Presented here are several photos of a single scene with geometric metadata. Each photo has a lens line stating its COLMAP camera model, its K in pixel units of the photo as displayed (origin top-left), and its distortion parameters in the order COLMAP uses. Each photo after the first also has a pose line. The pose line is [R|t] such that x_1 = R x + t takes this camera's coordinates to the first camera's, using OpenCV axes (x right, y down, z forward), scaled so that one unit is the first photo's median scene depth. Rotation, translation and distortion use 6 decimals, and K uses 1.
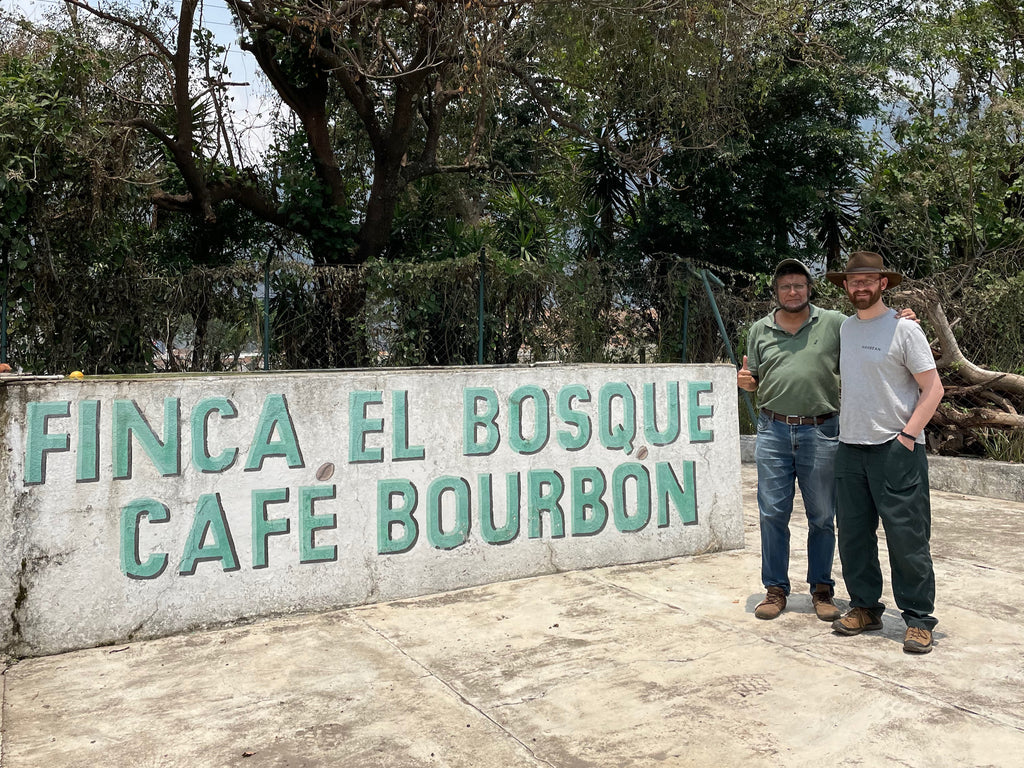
lens RADIAL K [[1399.7, 0, 511.6], [0, 1399.7, 381.0], [0, 0, 1]] dist [0.050476, 0.000000]
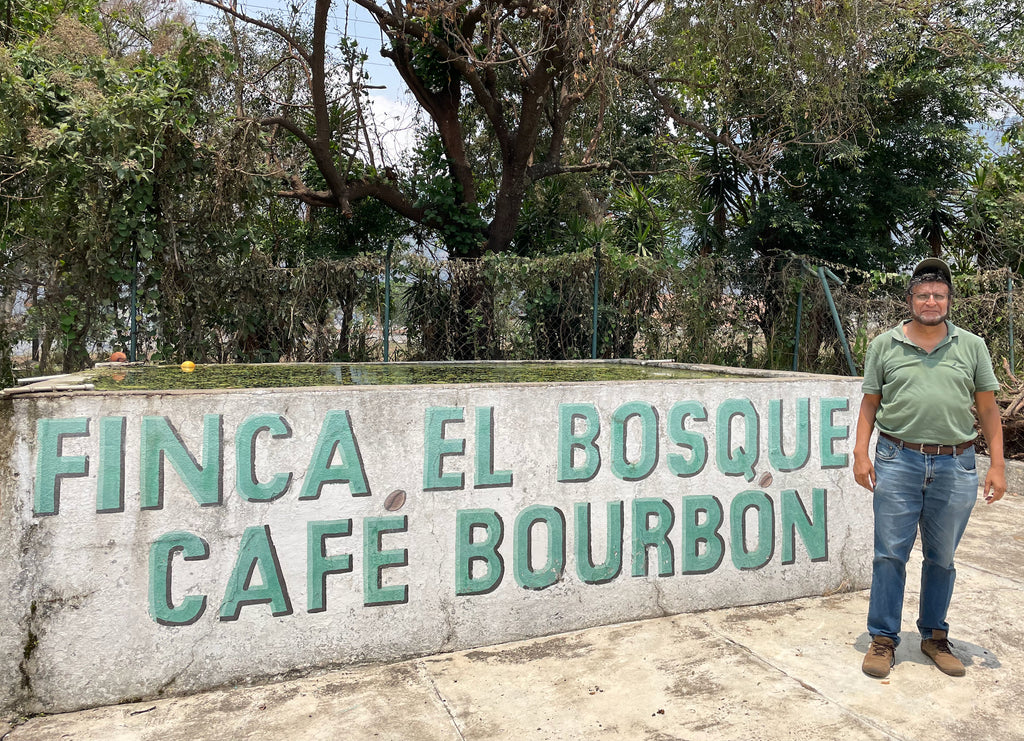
lens RADIAL K [[1183.0, 0, 516.1], [0, 1183.0, 373.6], [0, 0, 1]] dist [0.078248, 0.000000]
pose [[0.995135, 0.021777, -0.096082, 0.008199], [-0.020348, 0.999668, 0.015834, -0.023106], [0.096395, -0.013802, 0.995247, 0.248544]]
